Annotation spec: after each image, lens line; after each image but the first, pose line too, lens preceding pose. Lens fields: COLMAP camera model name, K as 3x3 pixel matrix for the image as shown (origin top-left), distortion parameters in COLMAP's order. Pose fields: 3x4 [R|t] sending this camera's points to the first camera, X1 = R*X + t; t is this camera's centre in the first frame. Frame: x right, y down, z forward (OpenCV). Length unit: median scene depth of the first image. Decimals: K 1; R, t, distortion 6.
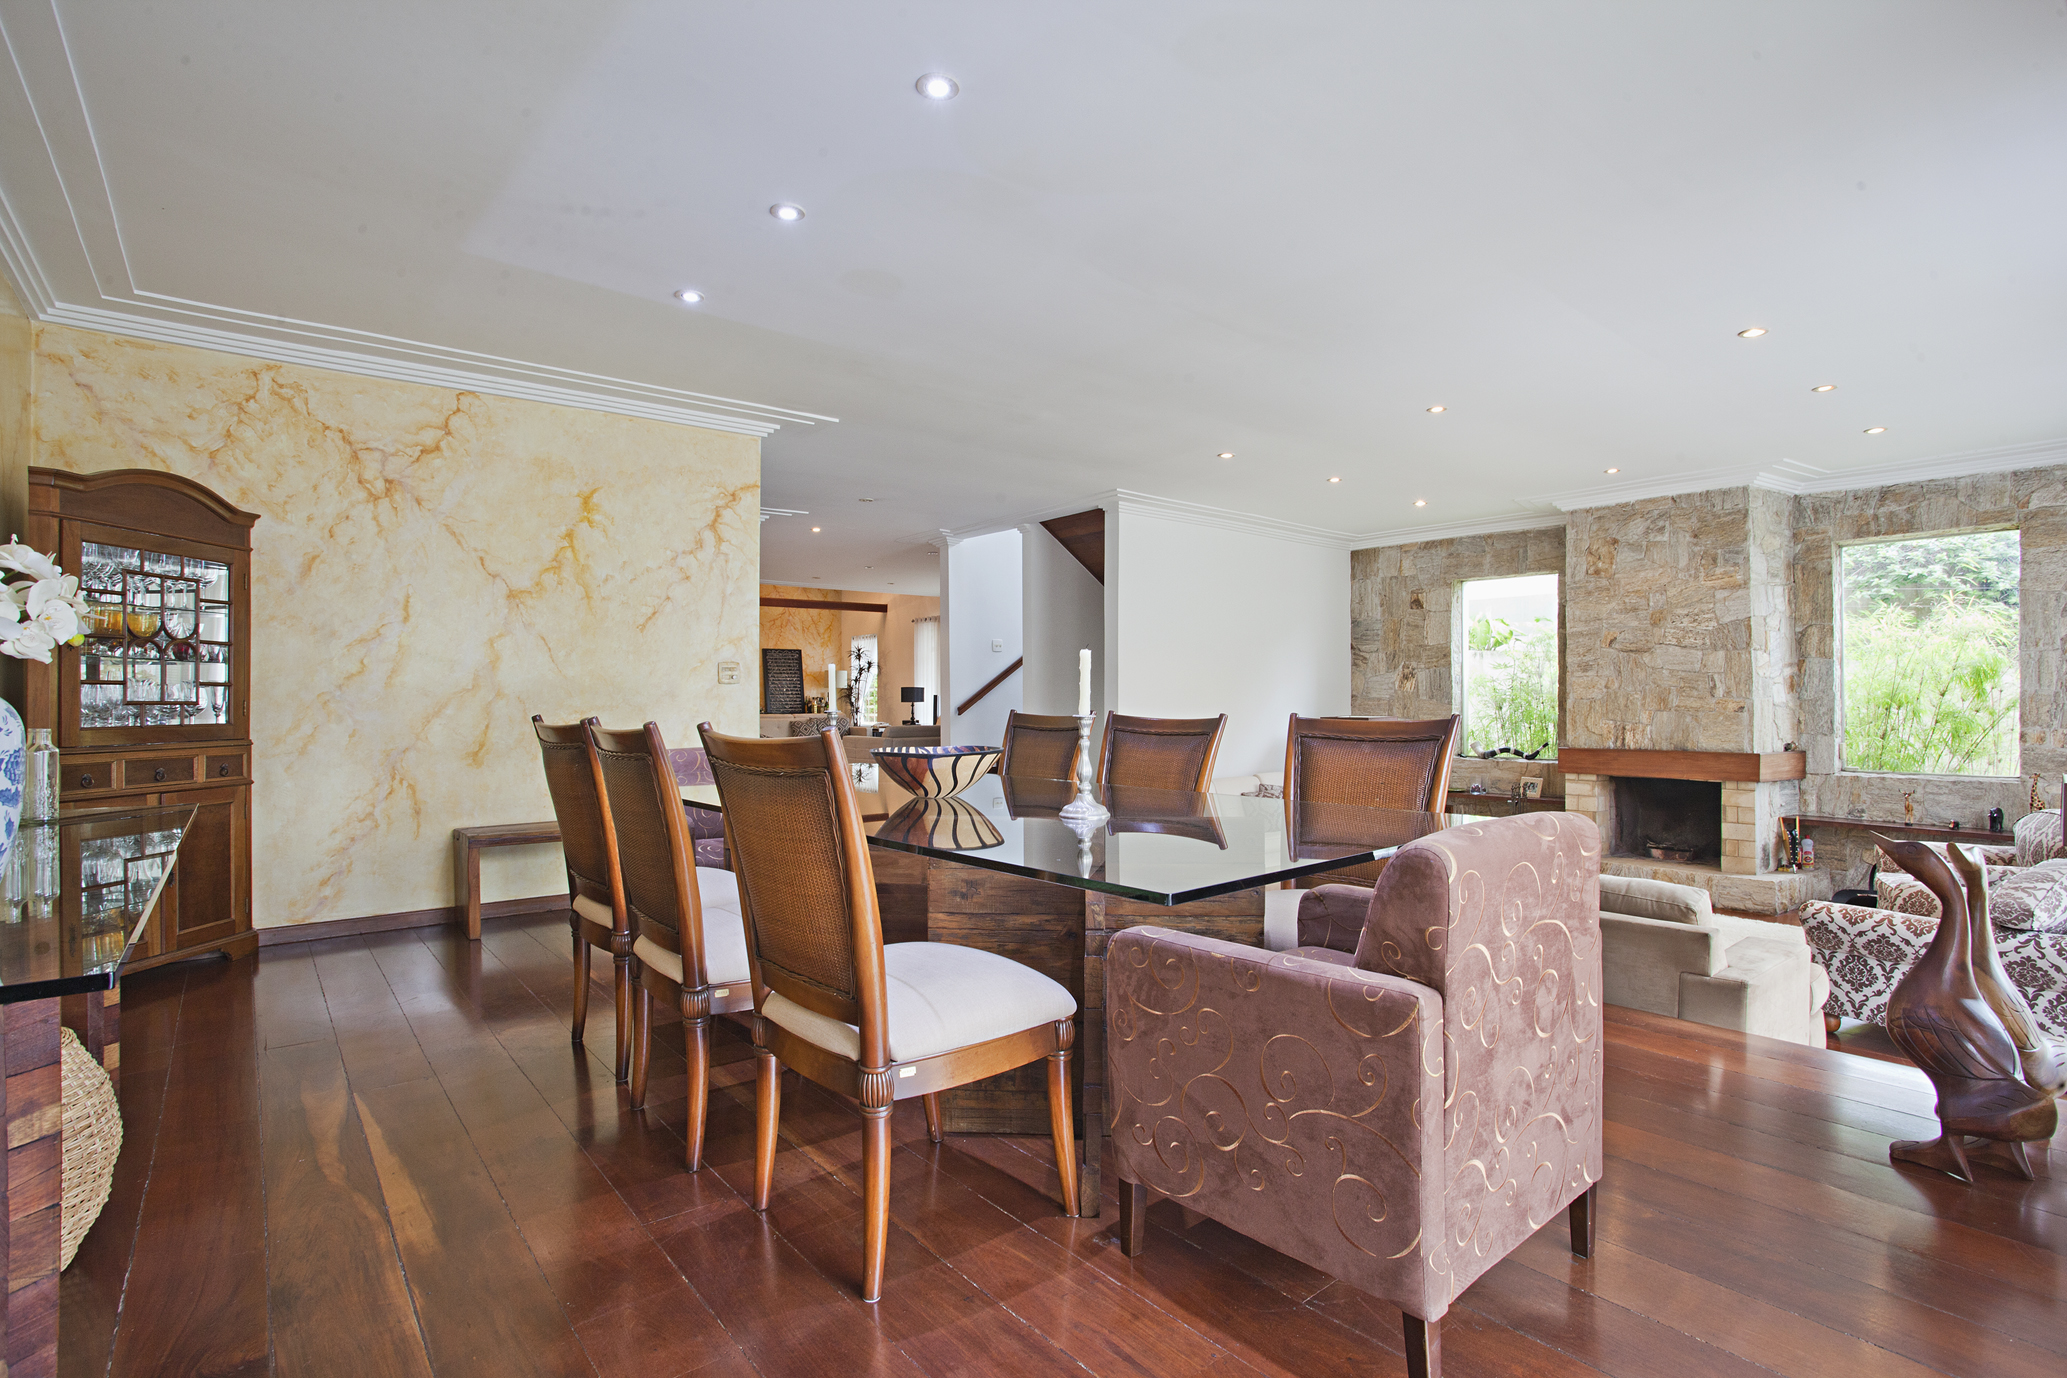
lens RADIAL K [[995.3, 0, 1033.5], [0, 995.3, 689.0], [0, 0, 1]] dist [-0.000443, -0.000058]
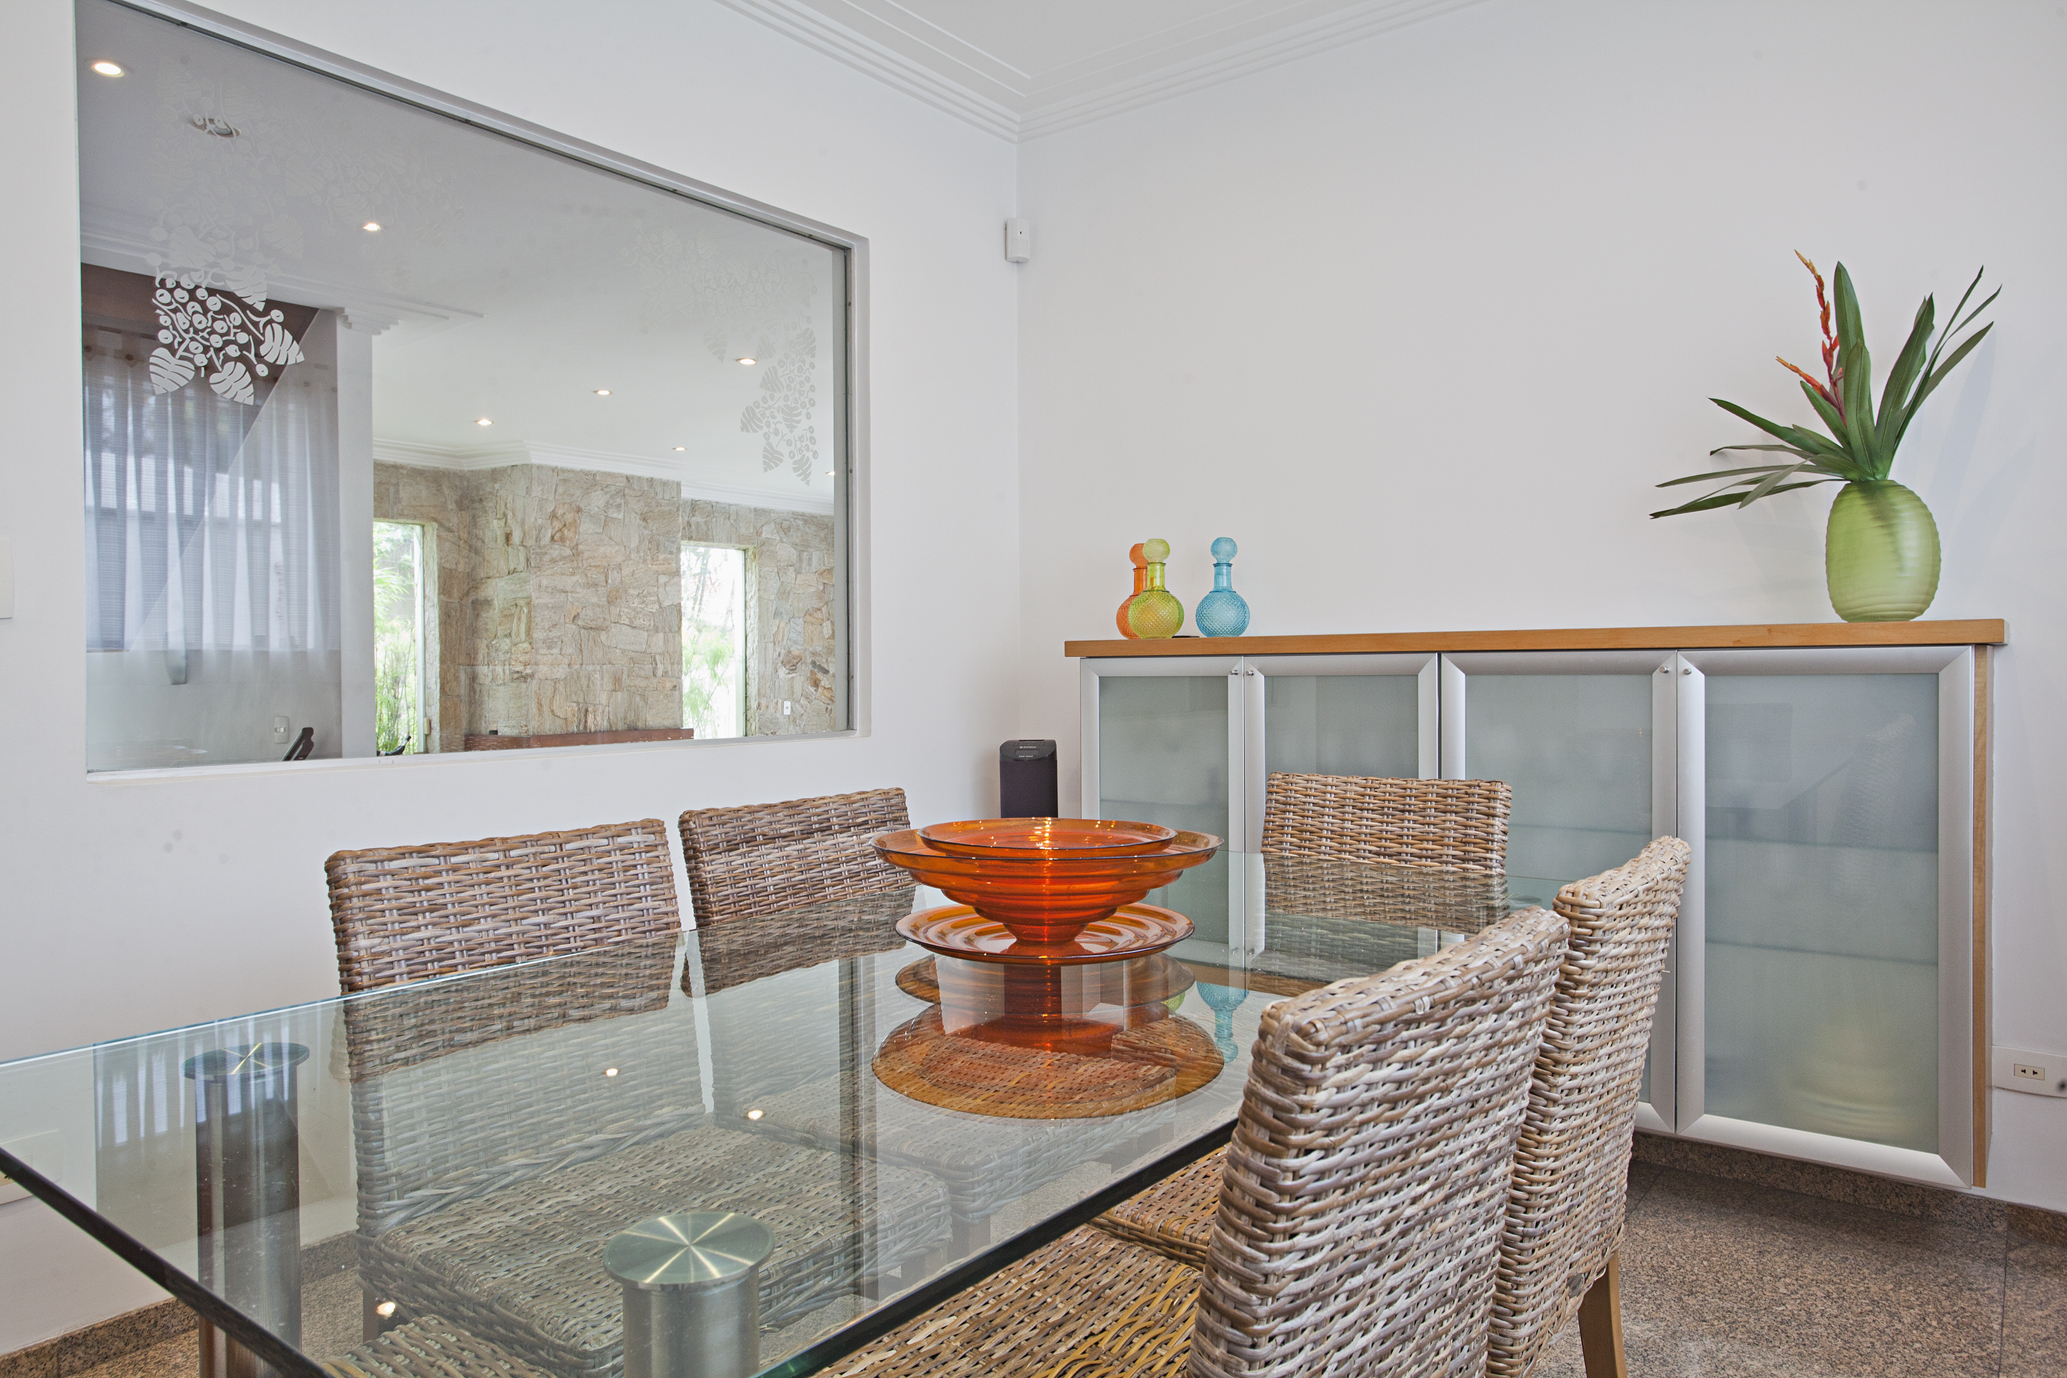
lens RADIAL K [[1348.4, 0, 1033.5], [0, 1348.4, 689.0], [0, 0, 1]] dist [-0.000366, -0.000438]
pose [[-0.180490, -0.004621, 0.983566, -0.733883], [0.001500, 0.999987, 0.004973, 0.013722], [-0.983576, 0.002373, -0.180480, 0.812803]]
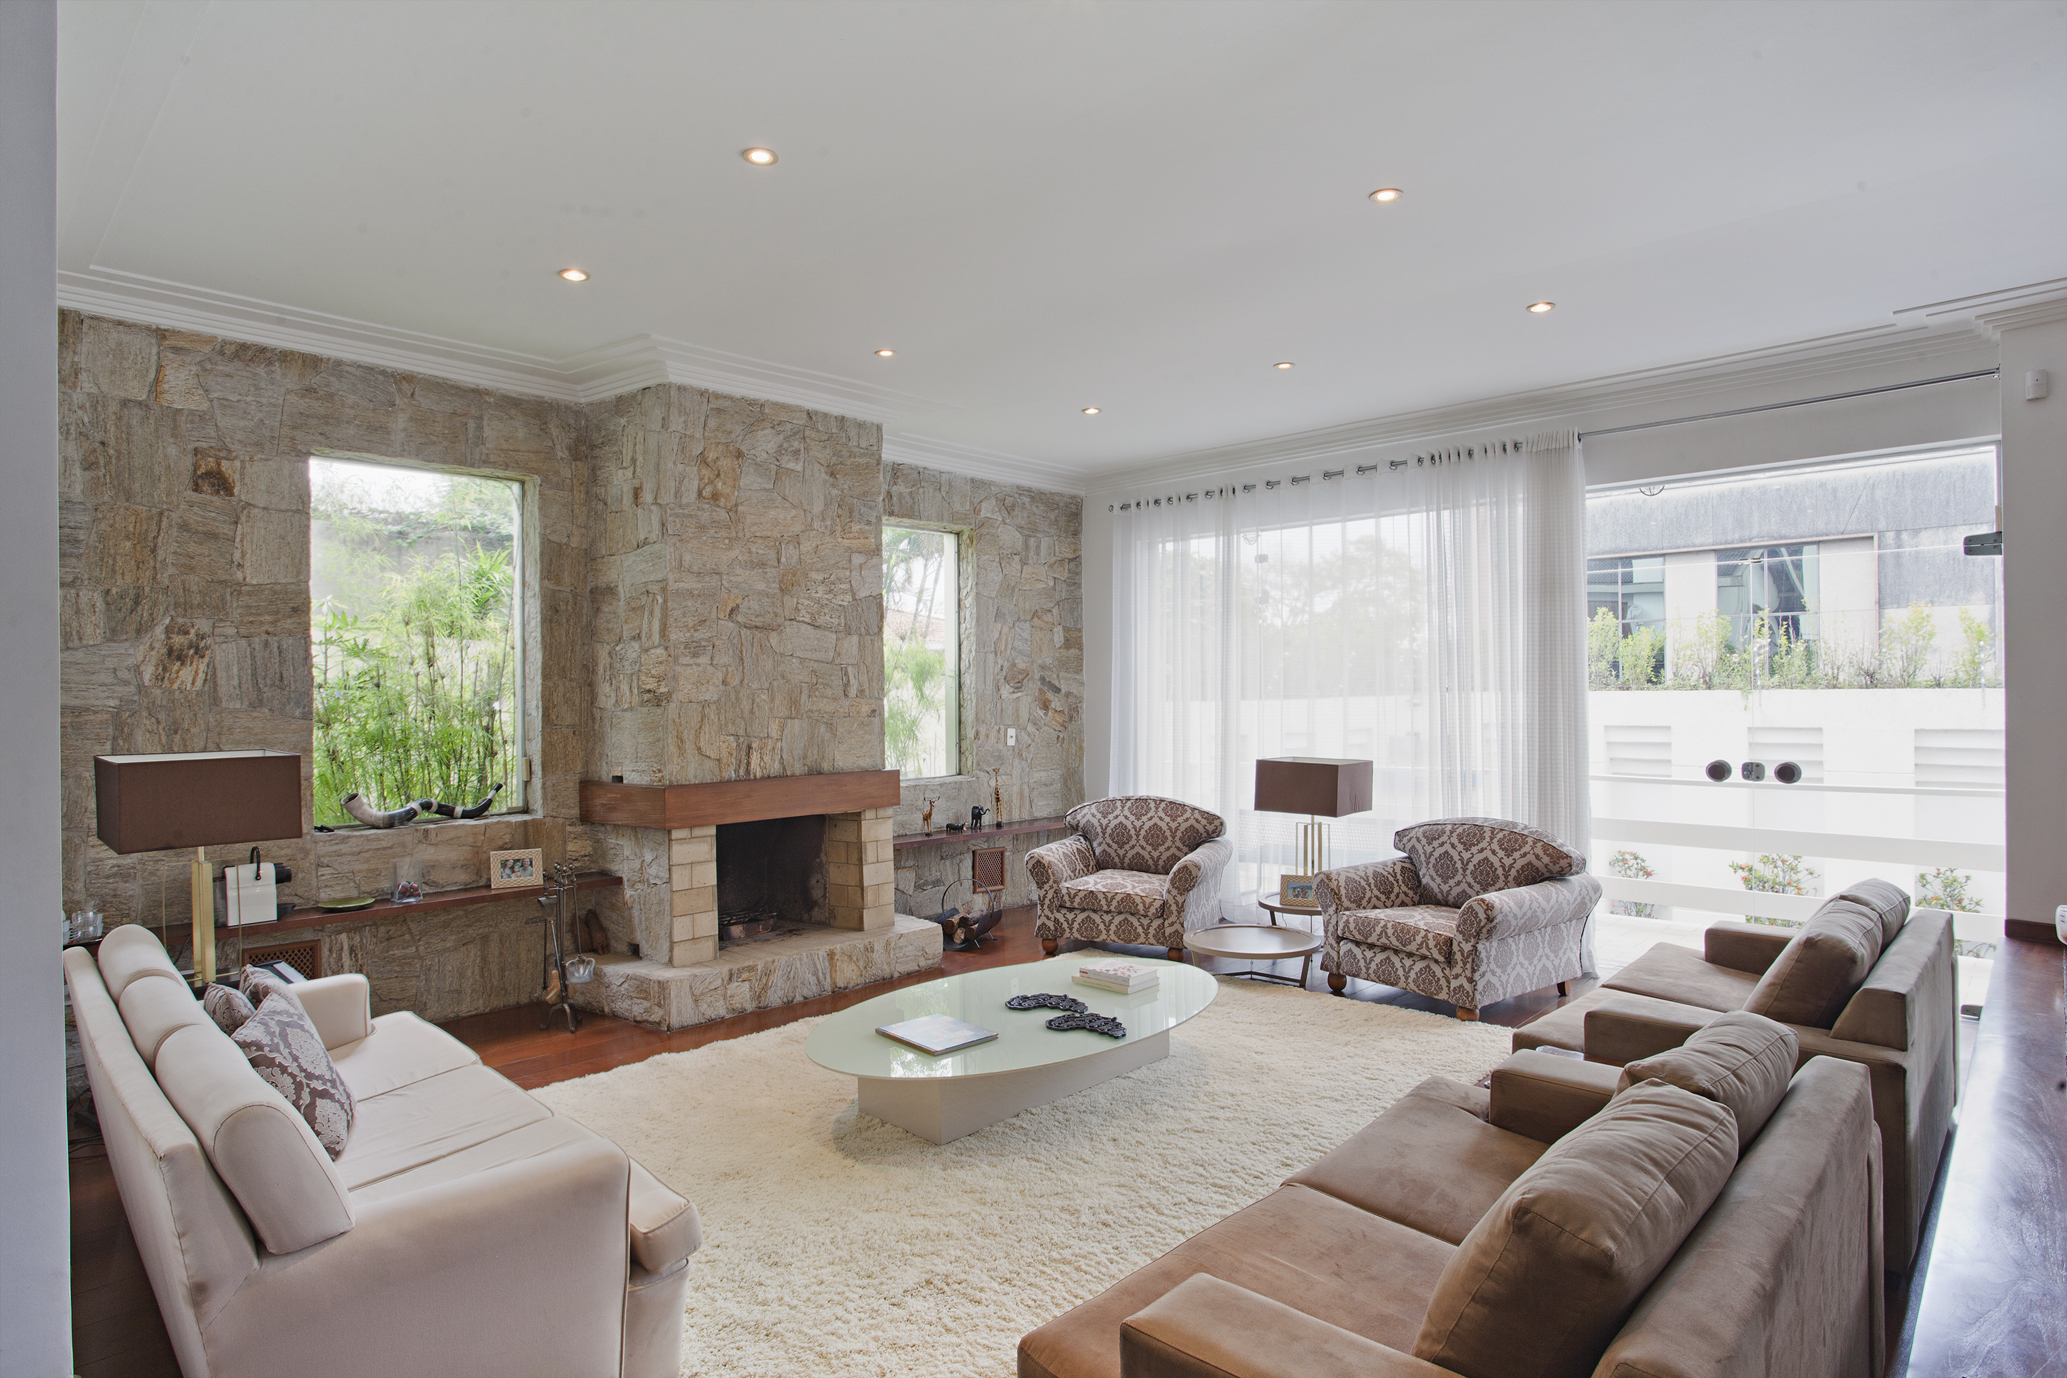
lens RADIAL K [[1106.8, 0, 1033.5], [0, 1106.8, 689.0], [0, 0, 1]] dist [-0.005805, -0.000413]
pose [[-0.081276, 0.010374, 0.996638, -0.135668], [0.003341, 0.999943, -0.010136, 0.009978], [-0.996686, 0.002506, -0.081306, 0.872963]]
